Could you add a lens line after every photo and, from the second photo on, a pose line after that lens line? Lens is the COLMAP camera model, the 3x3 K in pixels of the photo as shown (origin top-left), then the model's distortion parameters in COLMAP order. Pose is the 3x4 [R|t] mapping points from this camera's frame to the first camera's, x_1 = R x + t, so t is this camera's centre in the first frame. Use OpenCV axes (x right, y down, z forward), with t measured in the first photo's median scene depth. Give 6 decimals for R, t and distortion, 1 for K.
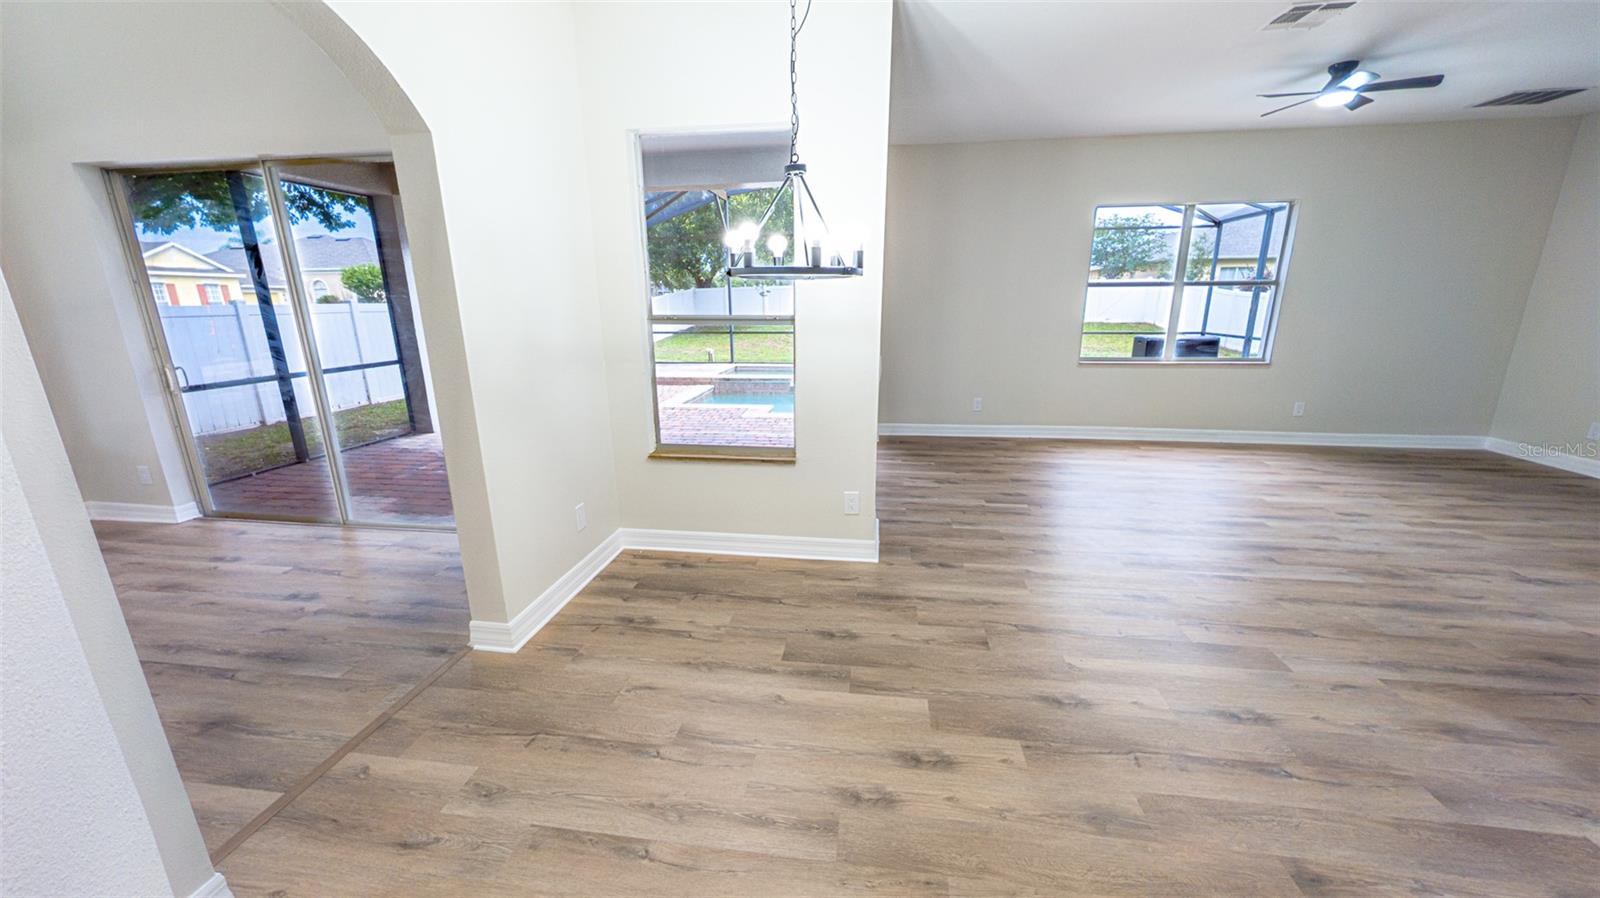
lens RADIAL K [[580.1, 0, 798.5], [0, 580.1, 456.9], [0, 0, 1]] dist [0.001316, 0.000228]
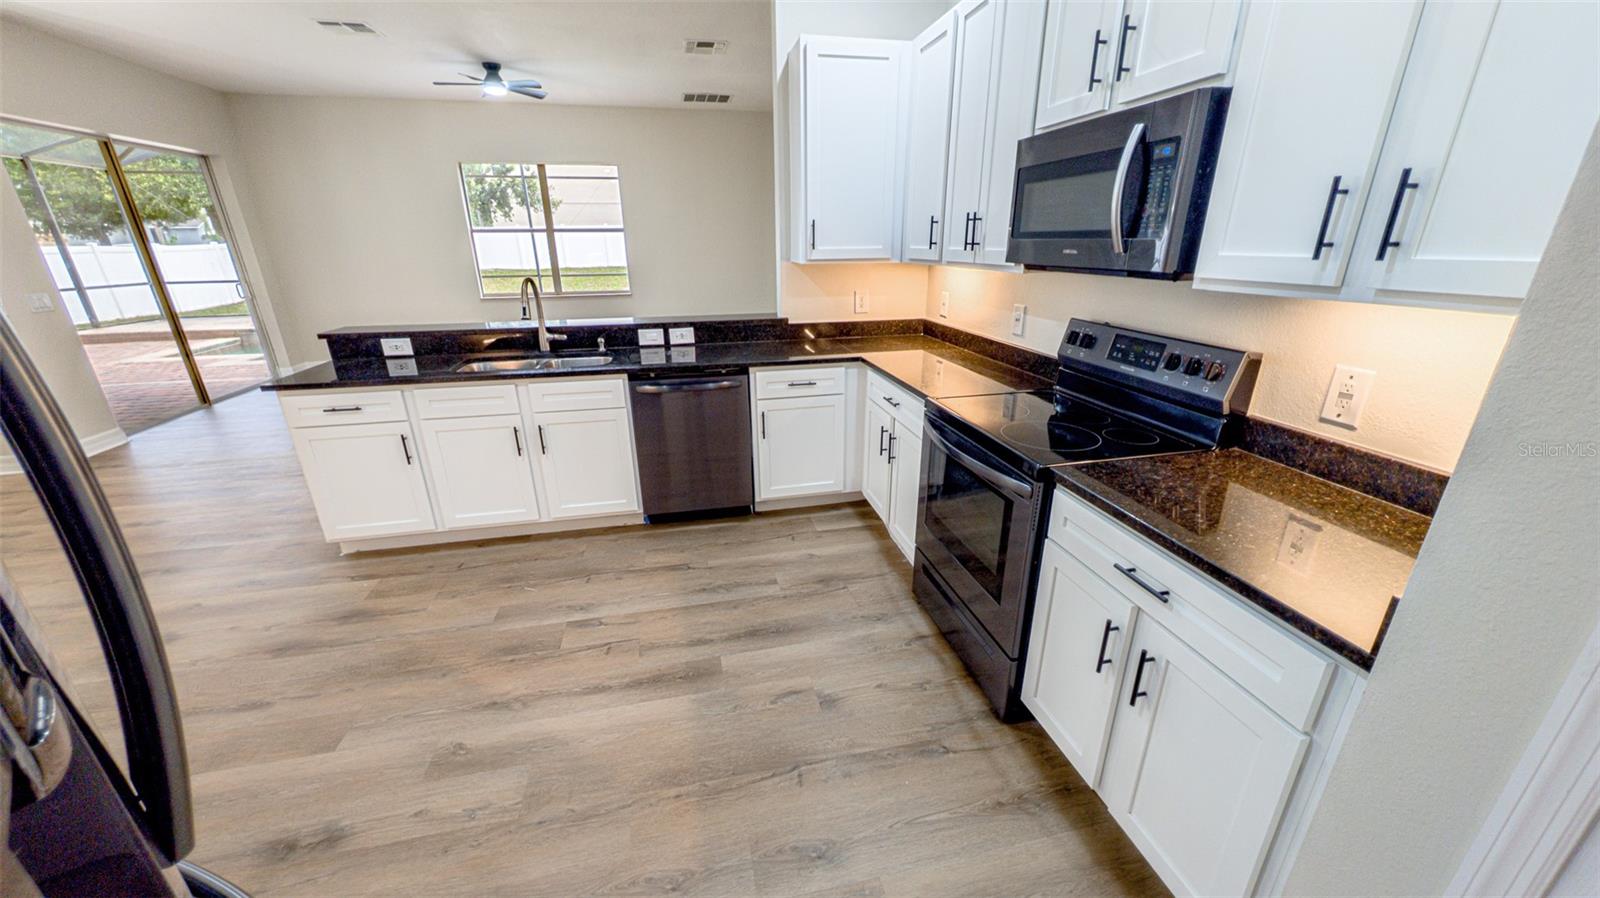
lens RADIAL K [[580.1, 0, 806.7], [0, 580.1, 458.8], [0, 0, 1]] dist [0.001316, 0.000228]
pose [[0.939739, -0.118779, 0.320597, 1.250588], [0.089824, 0.990544, 0.103699, 0.175648], [-0.329883, -0.068653, 0.941522, -0.652210]]
